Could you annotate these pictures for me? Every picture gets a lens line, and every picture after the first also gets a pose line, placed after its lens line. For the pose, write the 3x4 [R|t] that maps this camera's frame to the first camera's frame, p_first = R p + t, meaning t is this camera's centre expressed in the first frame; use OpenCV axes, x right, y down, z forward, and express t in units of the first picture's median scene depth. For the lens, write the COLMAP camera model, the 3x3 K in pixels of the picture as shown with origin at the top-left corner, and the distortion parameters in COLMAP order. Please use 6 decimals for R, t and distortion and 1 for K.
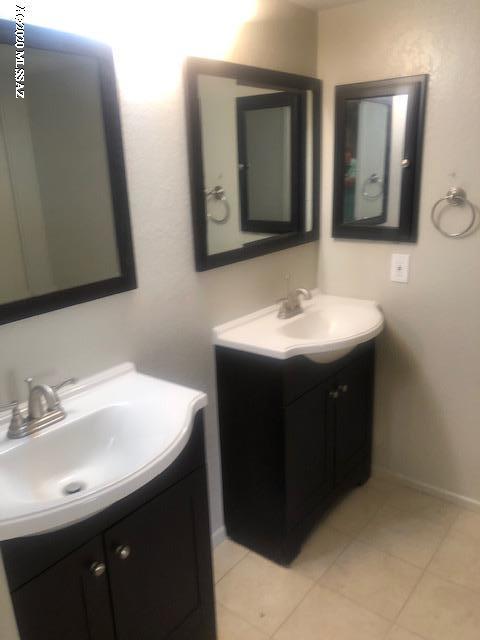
lens RADIAL K [[530.4, 0, 241.2], [0, 530.4, 317.4], [0, 0, 1]] dist [0.066060, -0.077719]
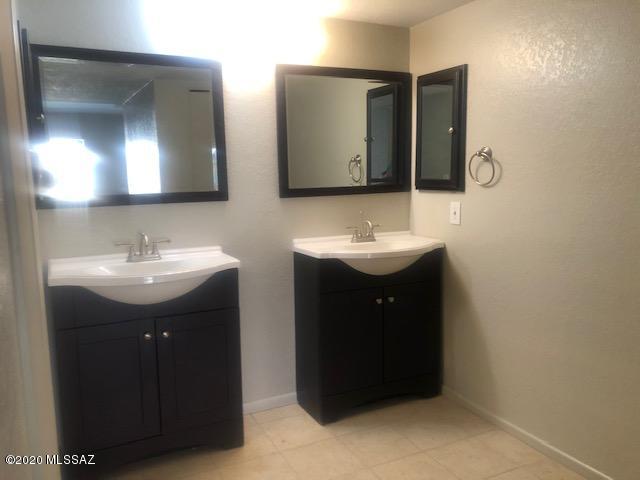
lens RADIAL K [[530.4, 0, 318.5], [0, 530.4, 236.2], [0, 0, 1]] dist [0.066060, -0.077719]
pose [[0.895842, 0.068608, -0.439045, 0.571339], [-0.135162, 0.983267, -0.122137, 0.157933], [0.423319, 0.168757, 0.890125, -0.231965]]
